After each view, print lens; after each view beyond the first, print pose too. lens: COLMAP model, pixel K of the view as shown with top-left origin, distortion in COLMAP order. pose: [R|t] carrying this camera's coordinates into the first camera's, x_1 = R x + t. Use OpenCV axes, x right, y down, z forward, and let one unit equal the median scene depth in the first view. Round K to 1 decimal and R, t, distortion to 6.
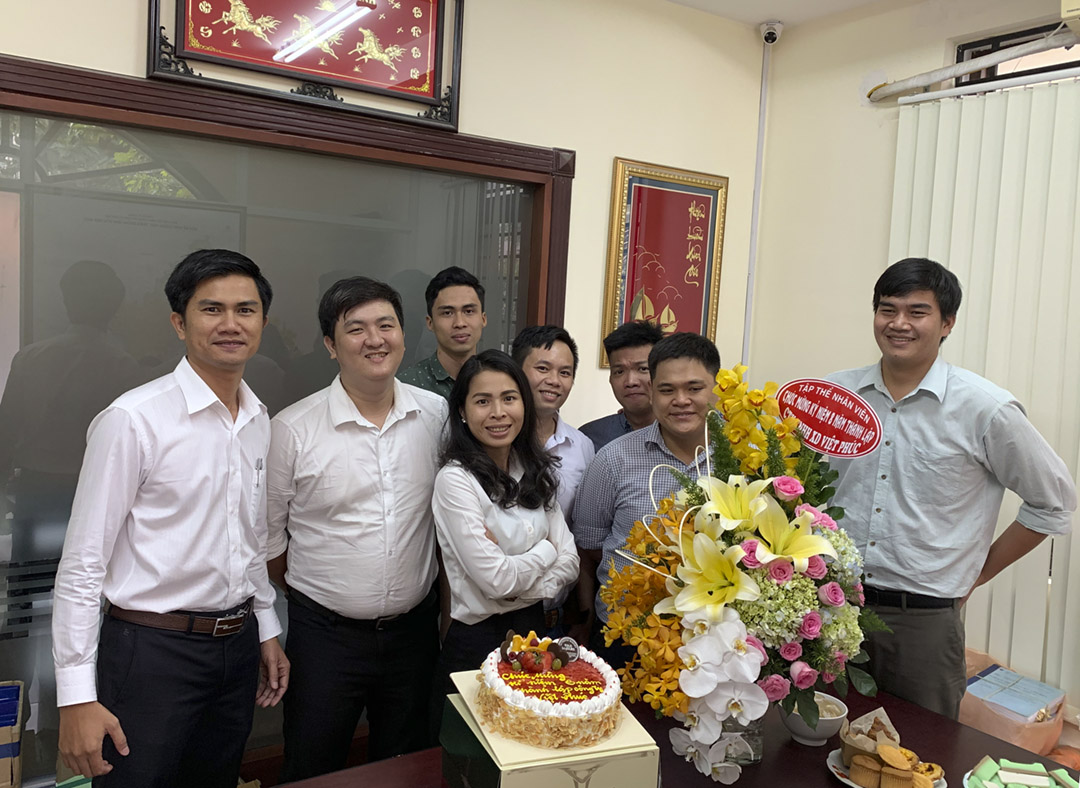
lens RADIAL K [[922.3, 0, 512.8], [0, 922.3, 371.9], [0, 0, 1]] dist [0.016786, -0.044242]
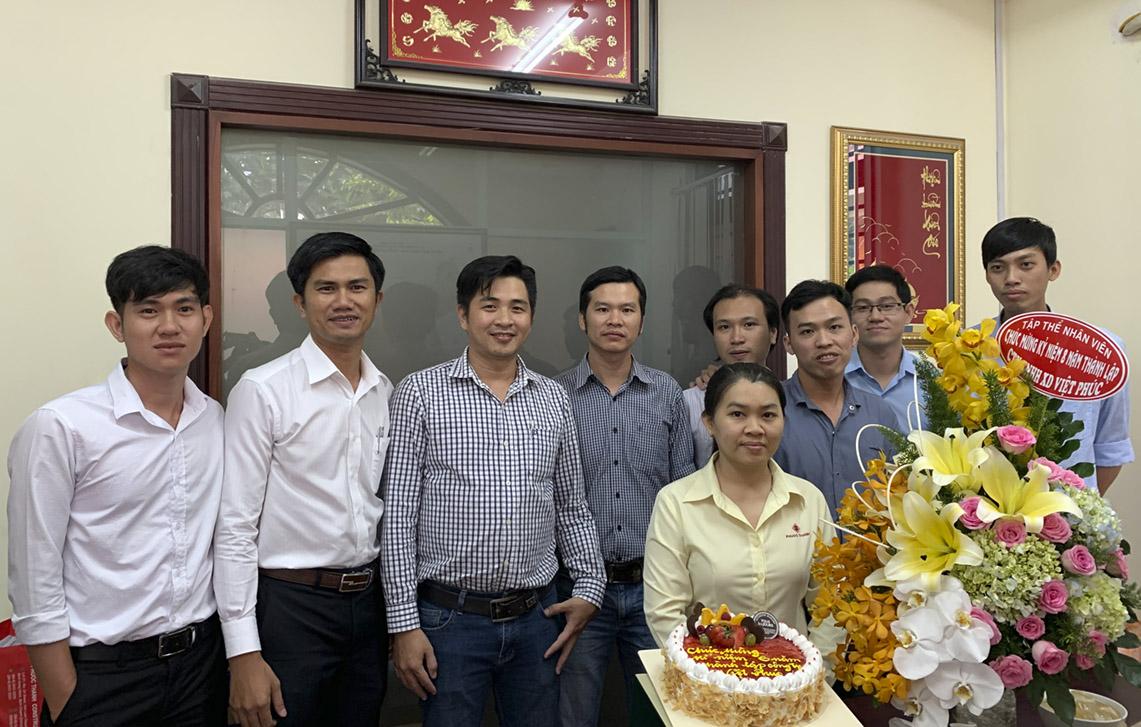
lens RADIAL K [[929.9, 0, 566.2], [0, 929.9, 315.4], [0, 0, 1]] dist [-0.013024, 0.016642]
pose [[0.972394, -0.062228, -0.224893, 0.089423], [0.041502, 0.994540, -0.095746, 0.075587], [0.229623, 0.083769, 0.969668, 0.049974]]
